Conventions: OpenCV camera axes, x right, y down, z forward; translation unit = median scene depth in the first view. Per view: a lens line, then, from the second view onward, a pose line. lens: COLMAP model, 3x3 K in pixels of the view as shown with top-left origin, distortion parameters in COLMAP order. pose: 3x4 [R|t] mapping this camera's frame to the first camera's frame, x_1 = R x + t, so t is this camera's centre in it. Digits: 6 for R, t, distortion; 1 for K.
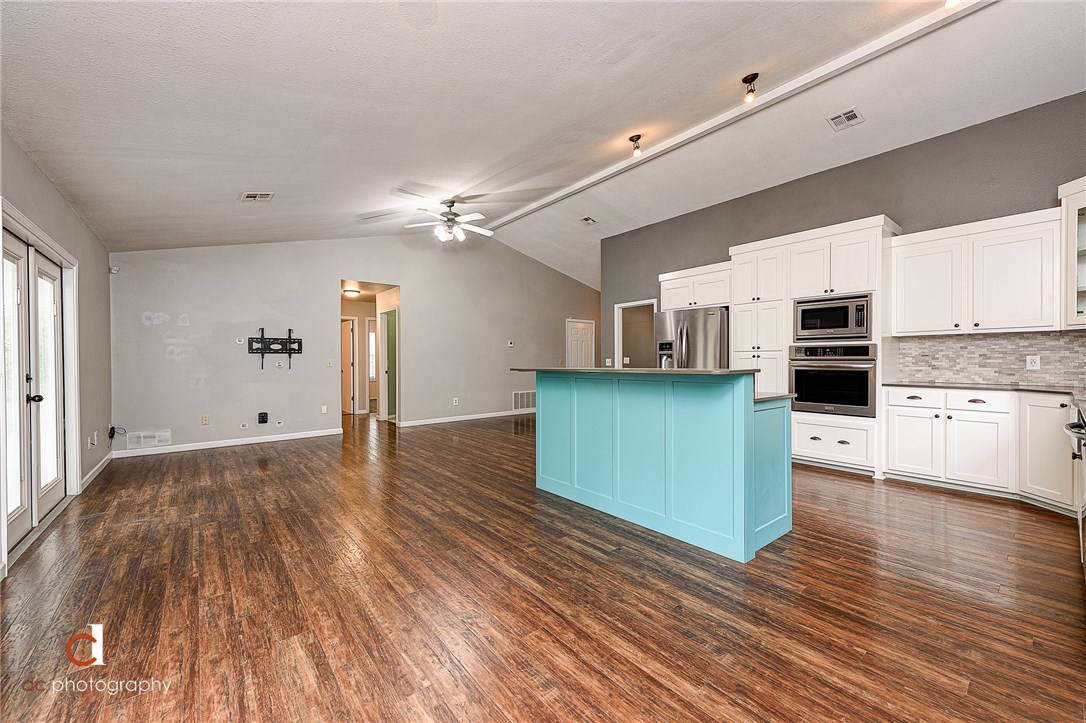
lens RADIAL K [[424.0, 0, 544.9], [0, 424.0, 361.1], [0, 0, 1]] dist [0.020552, -0.007731]
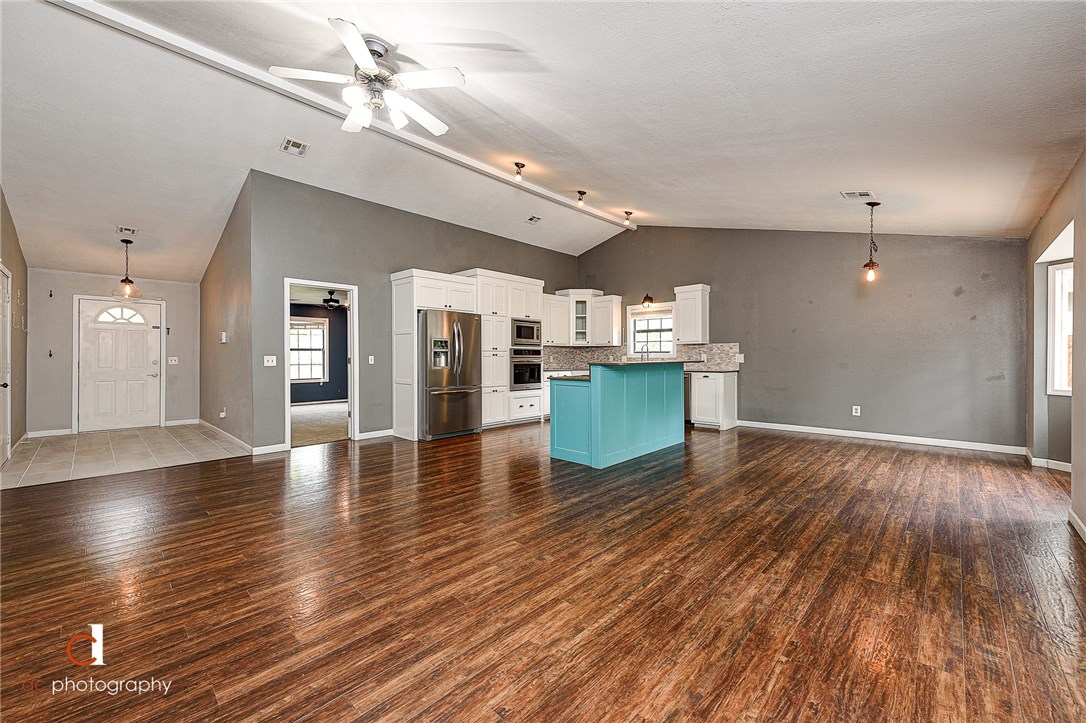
lens RADIAL K [[424.0, 0, 544.9], [0, 424.0, 361.1], [0, 0, 1]] dist [0.020552, -0.007731]
pose [[-0.125362, -0.003745, 0.992104, -1.044067], [0.005622, 0.999974, 0.004485, 0.004472], [-0.992095, 0.006140, -0.125337, 1.200221]]
